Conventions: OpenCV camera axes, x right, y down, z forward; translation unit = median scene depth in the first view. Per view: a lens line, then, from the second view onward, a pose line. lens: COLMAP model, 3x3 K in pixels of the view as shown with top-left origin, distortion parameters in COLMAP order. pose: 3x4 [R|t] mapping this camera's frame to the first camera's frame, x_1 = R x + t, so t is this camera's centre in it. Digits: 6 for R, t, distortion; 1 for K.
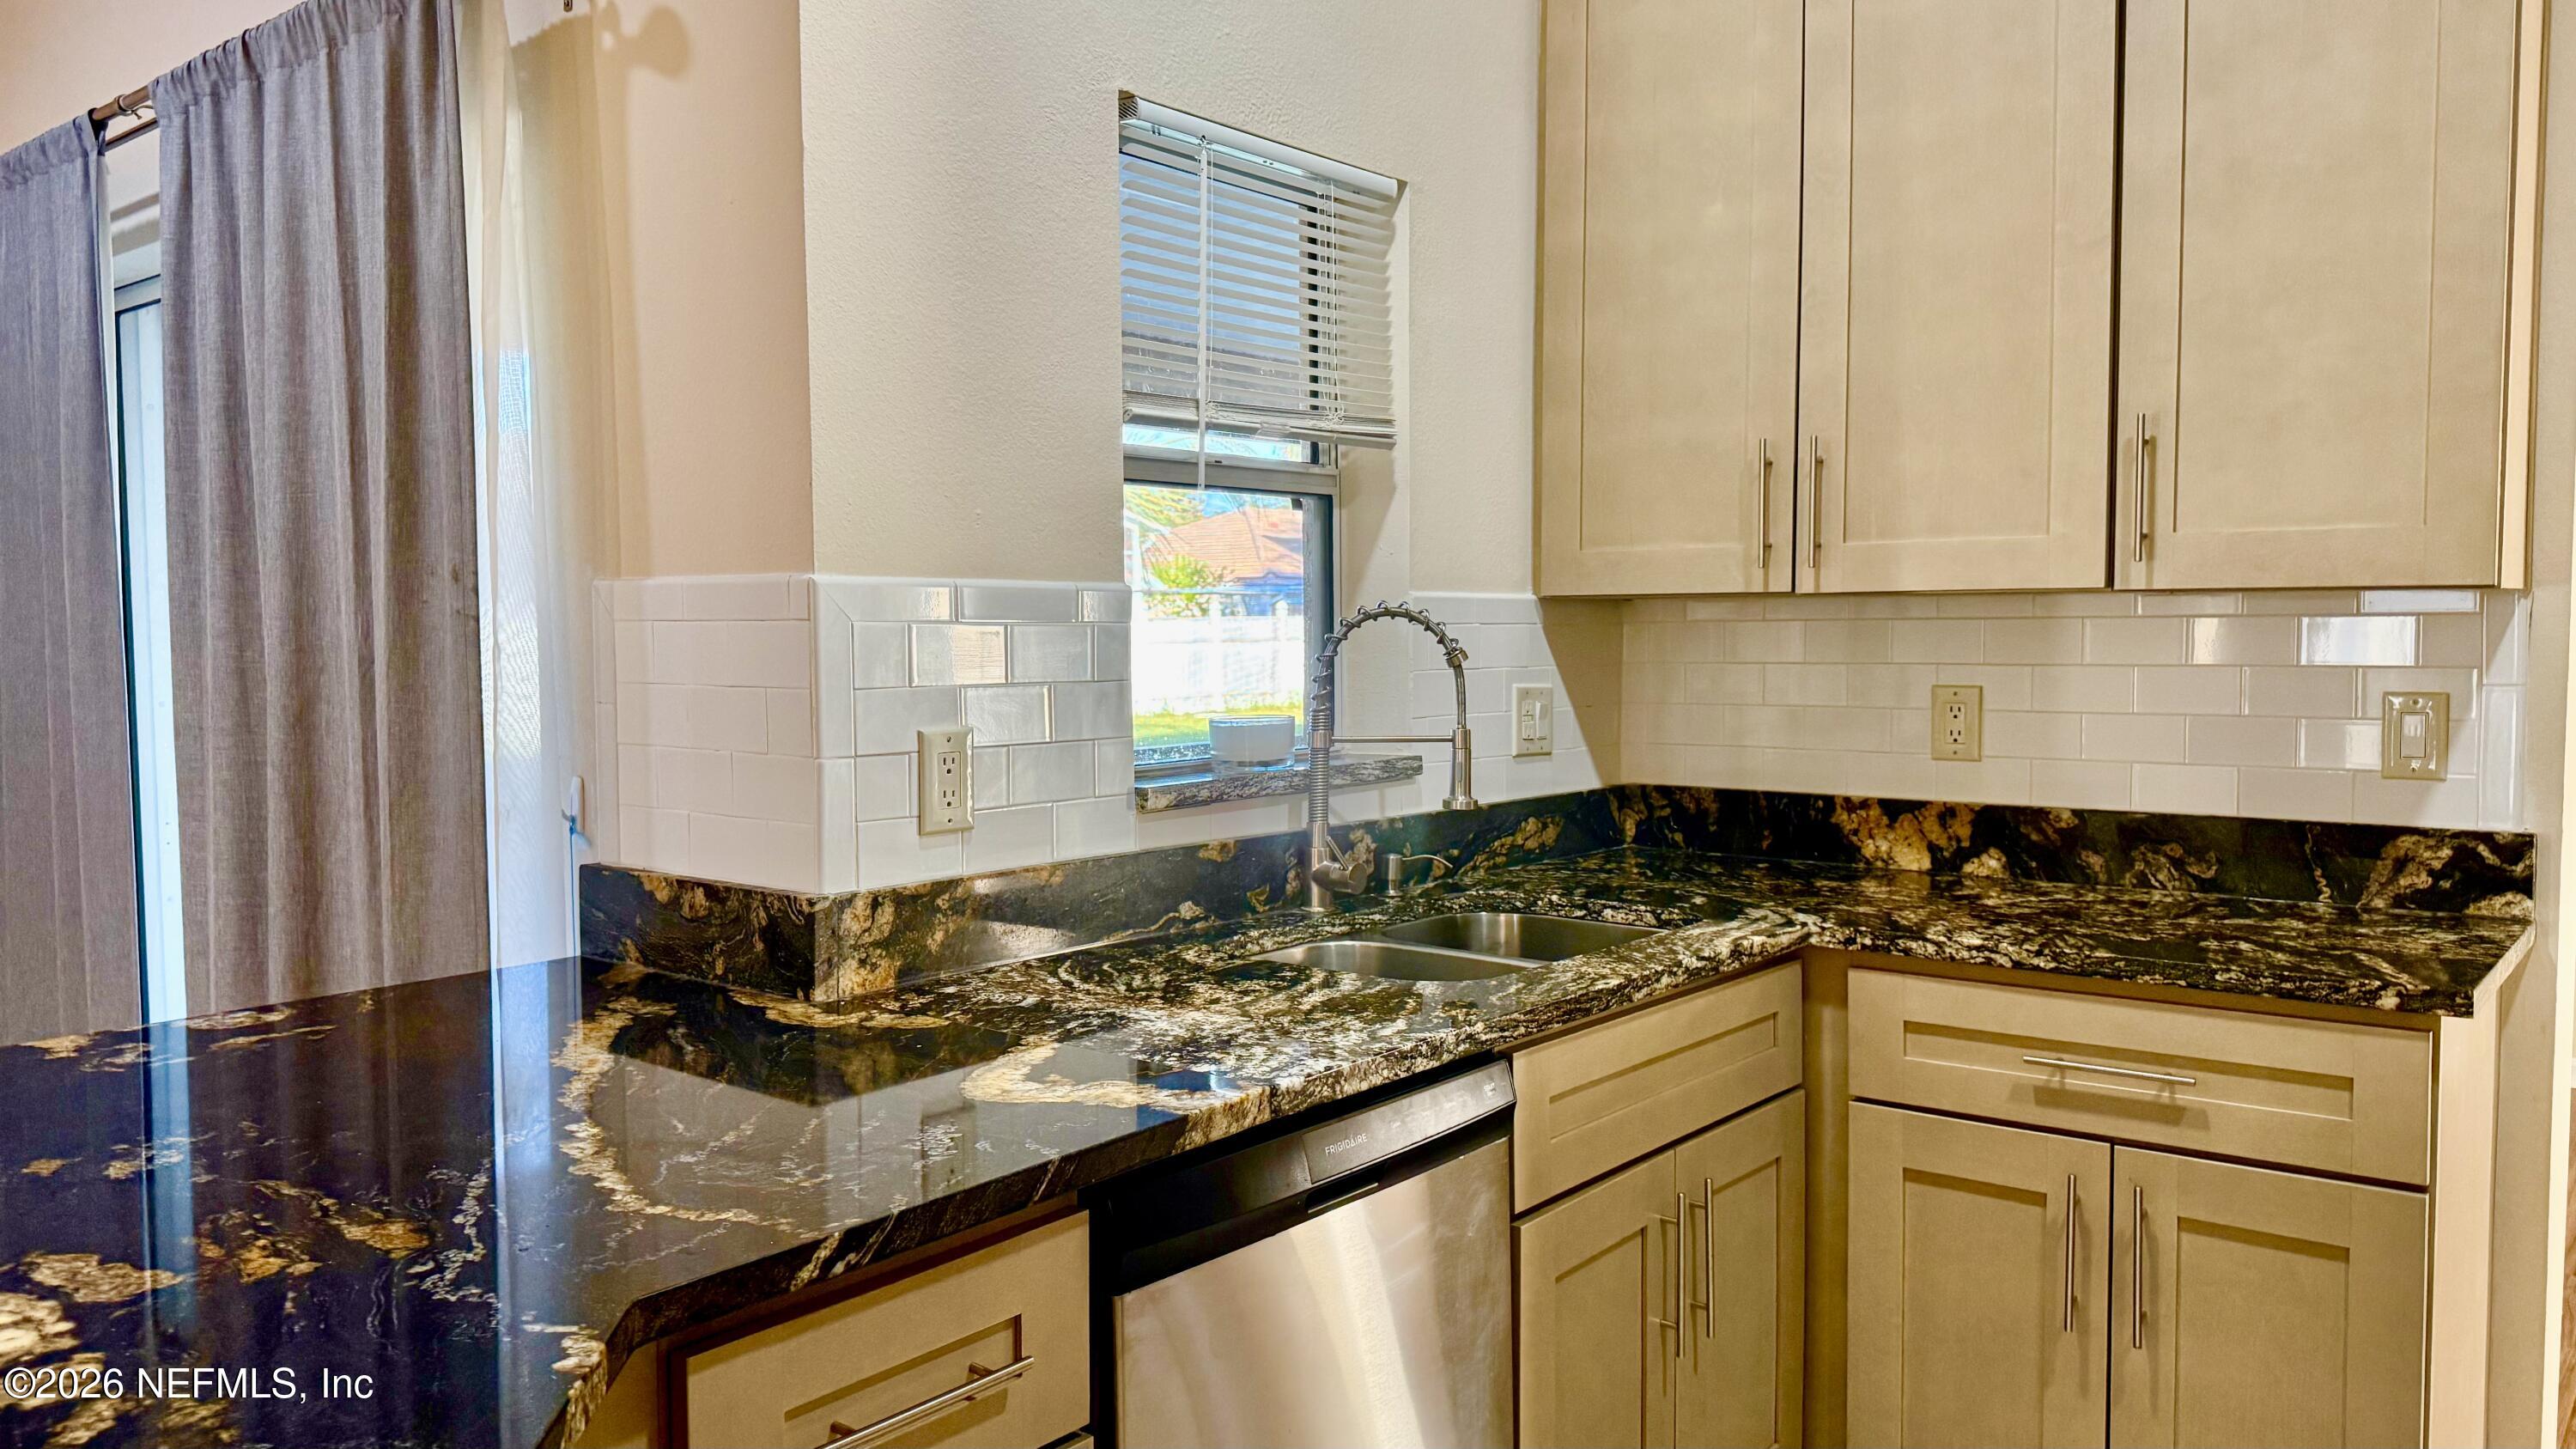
lens RADIAL K [[1812.0, 0, 1262.3], [0, 1812.0, 727.7], [0, 0, 1]] dist [0.069095, -0.029747]
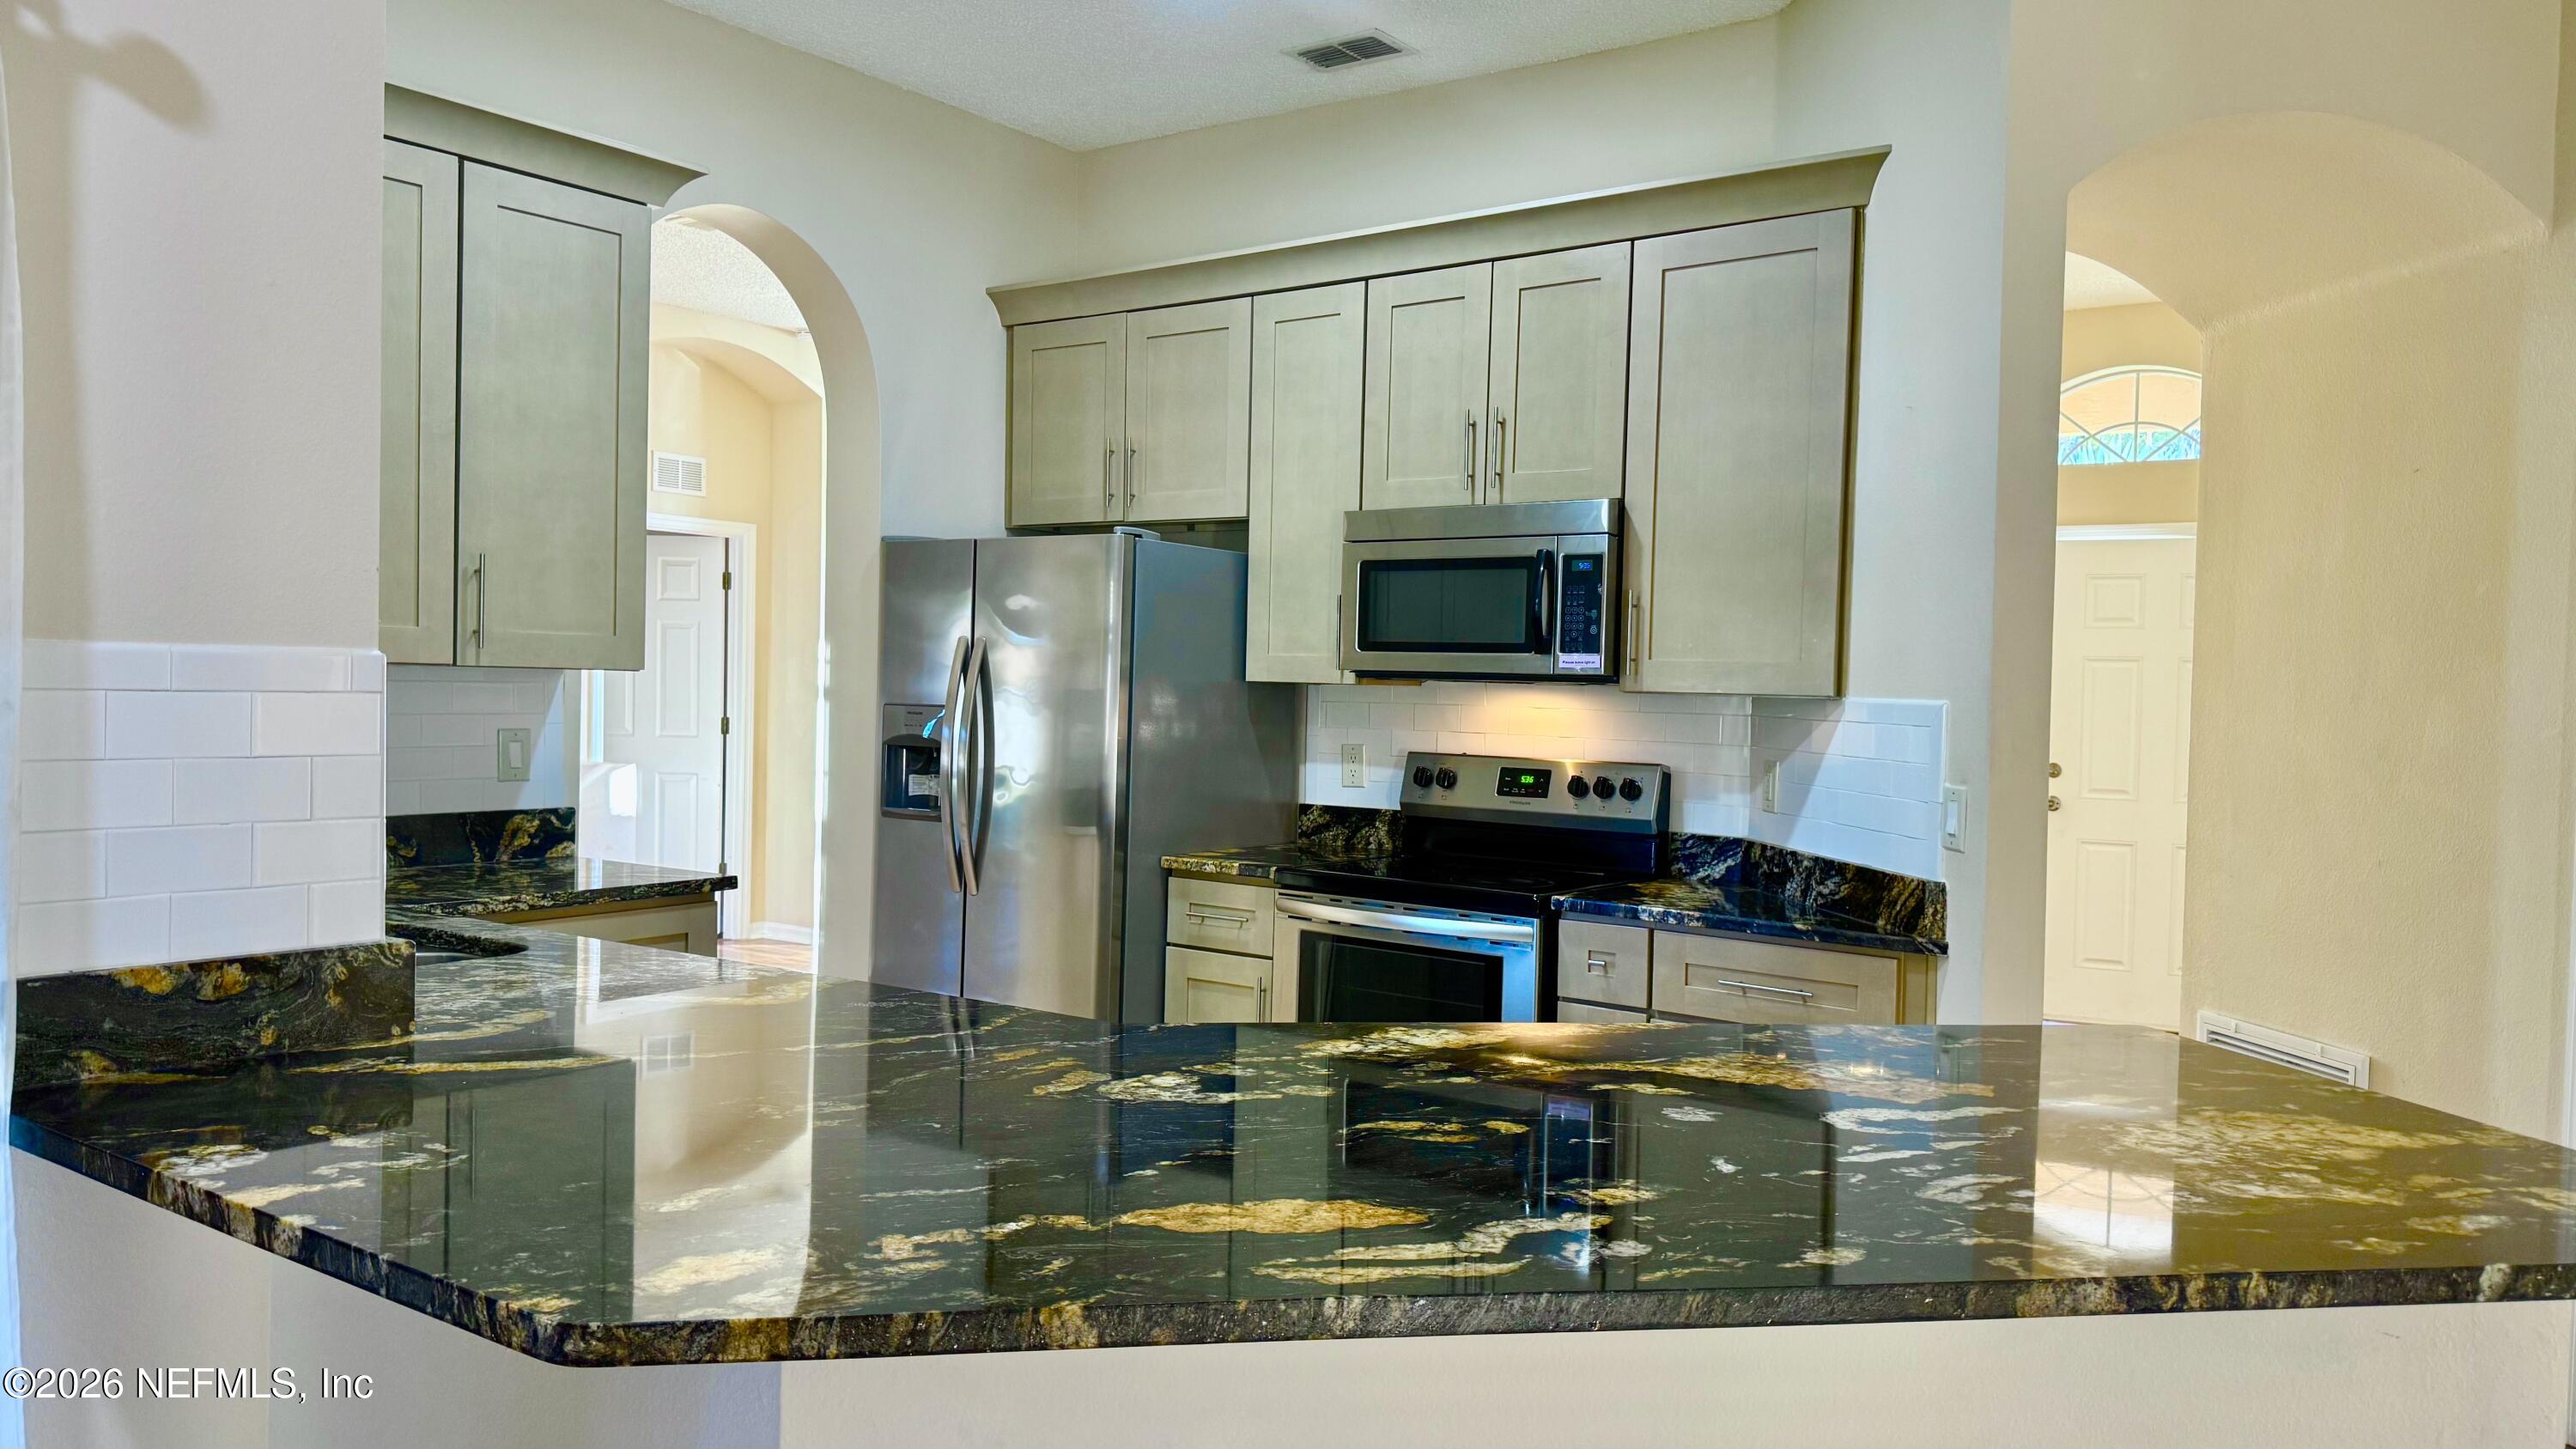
lens RADIAL K [[1812.0, 0, 1279.6], [0, 1812.0, 724.2], [0, 0, 1]] dist [0.069095, -0.029747]
pose [[-0.043799, -0.019014, 0.998859, -1.100020], [0.033680, 0.999222, 0.020498, -0.035588], [-0.998472, 0.034540, -0.043124, 0.396713]]
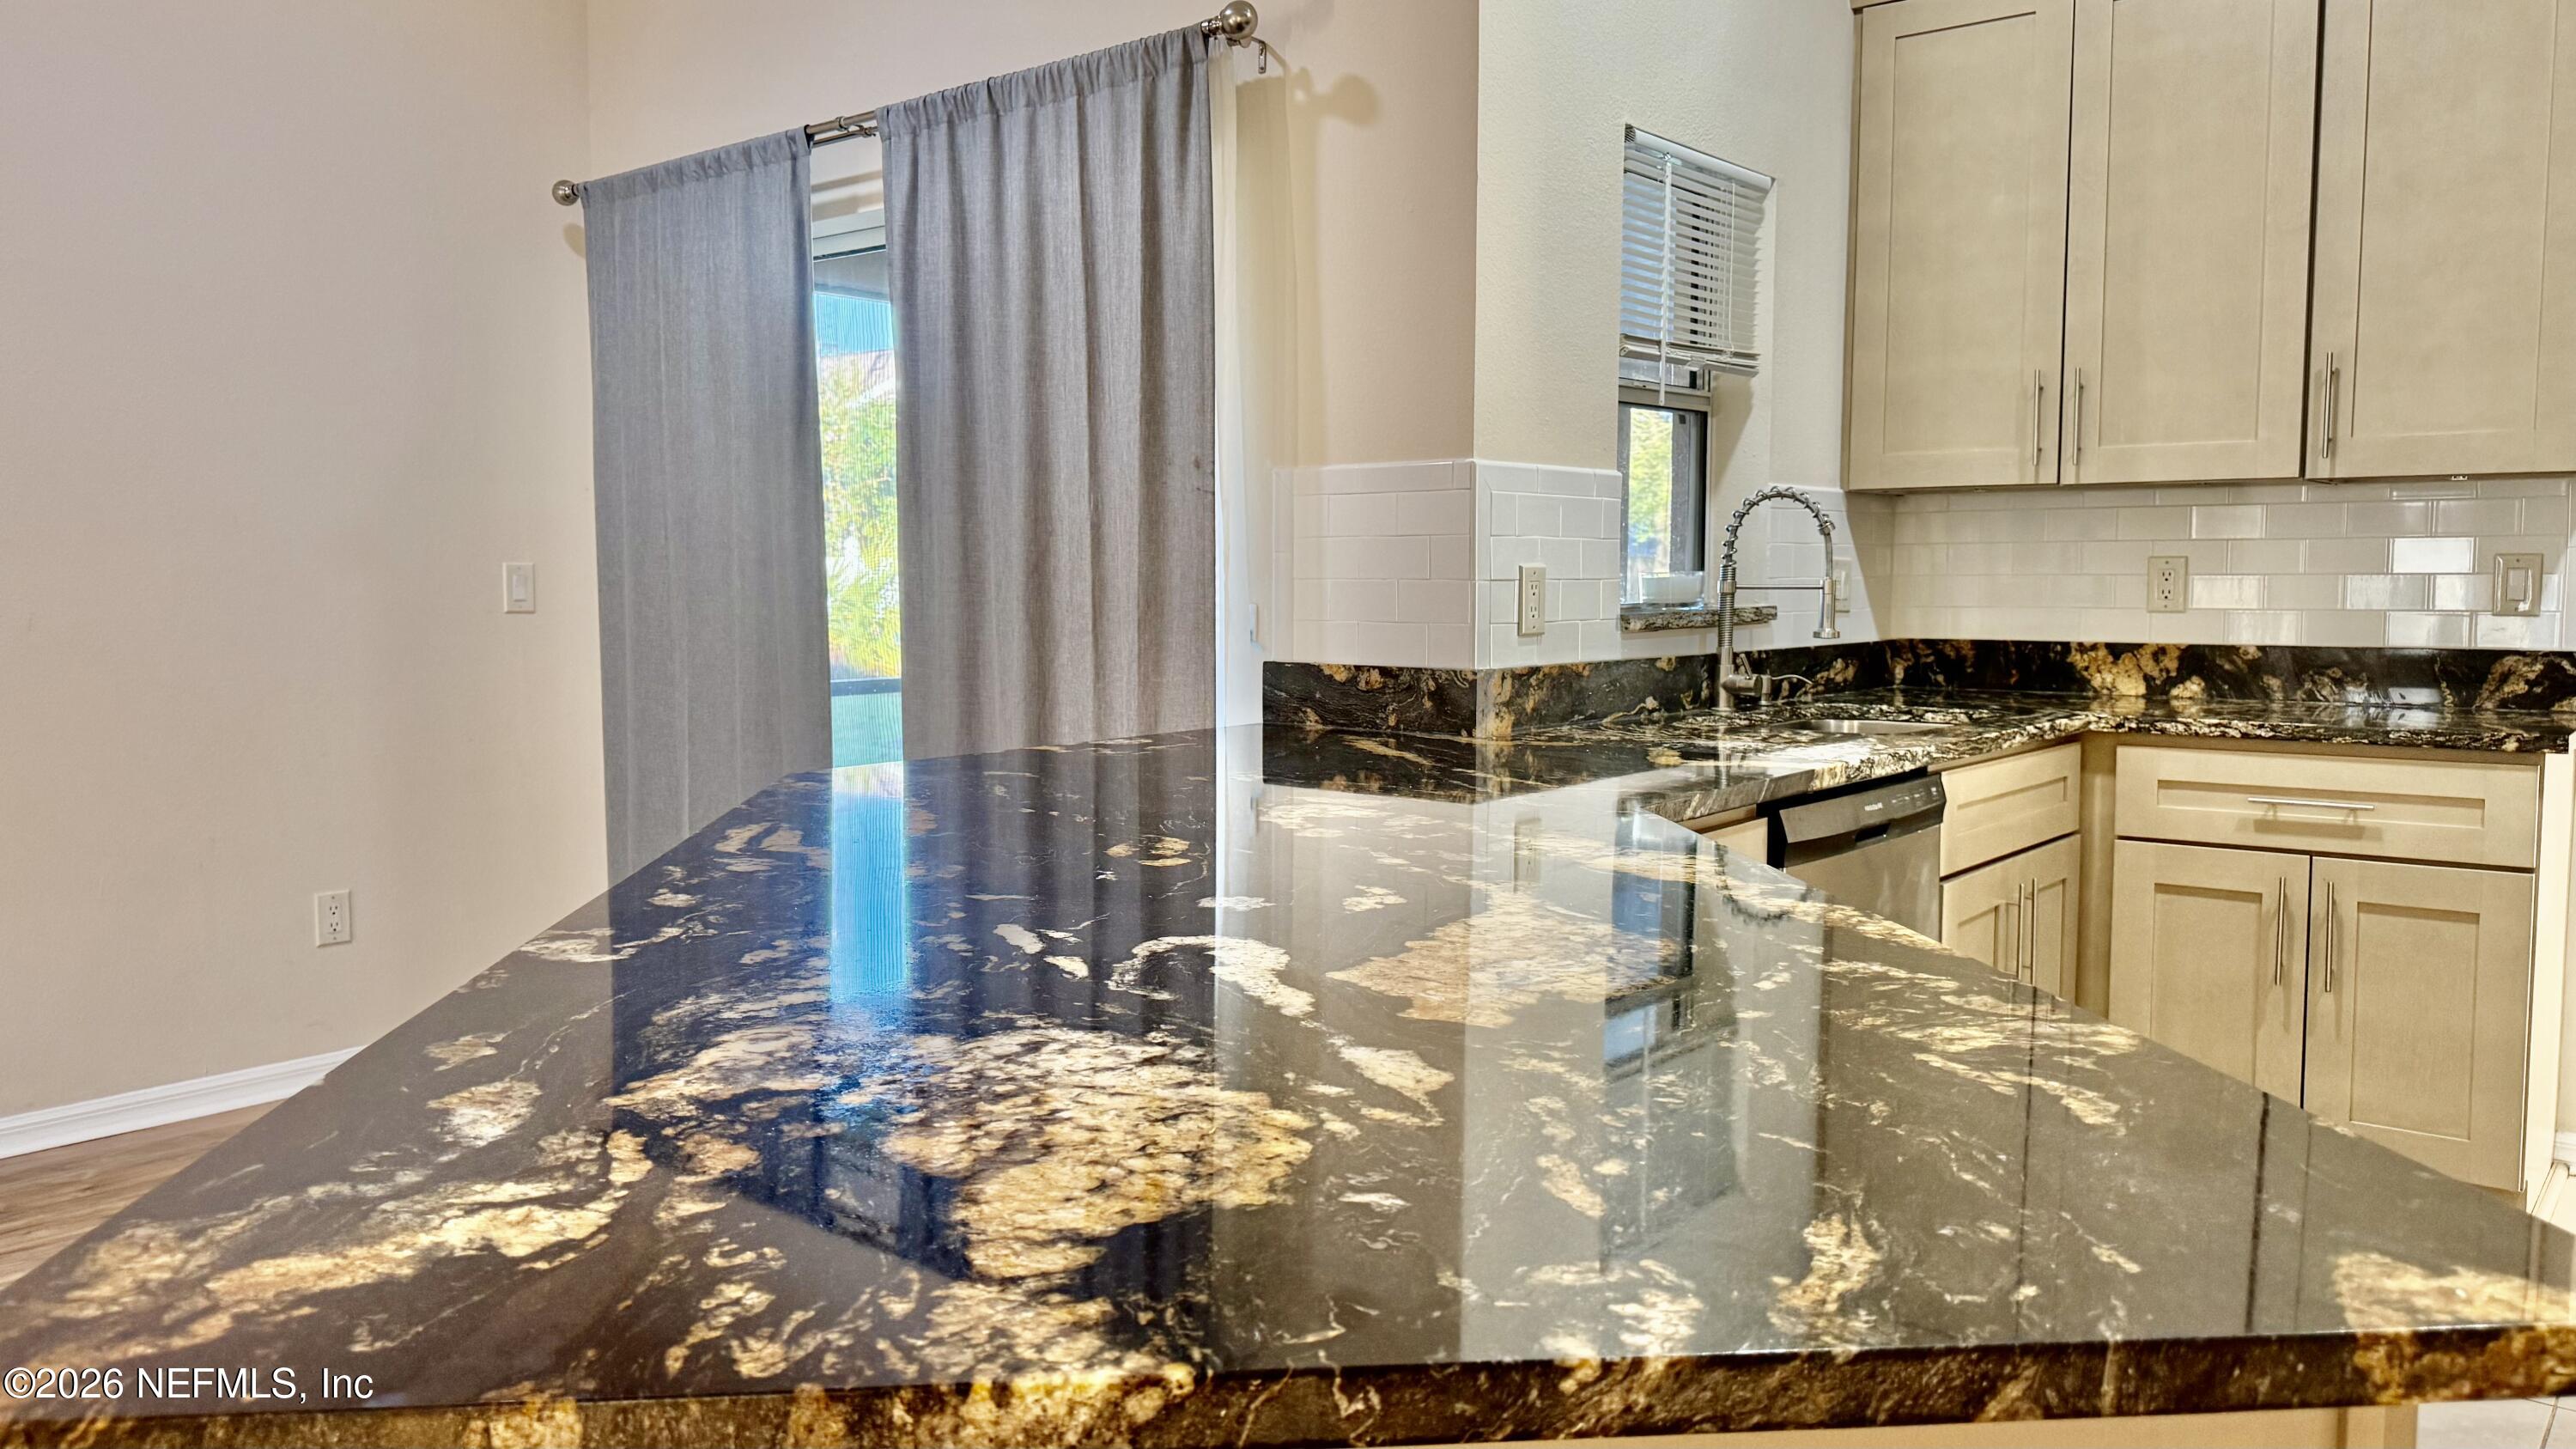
lens RADIAL K [[1812.0, 0, 1298.4], [0, 1812.0, 712.5], [0, 0, 1]] dist [0.069095, -0.029747]
pose [[0.999959, 0.002238, 0.008763, -0.319799], [-0.002432, 0.999752, 0.022127, 0.075006], [-0.008711, -0.022148, 0.999717, -0.406966]]
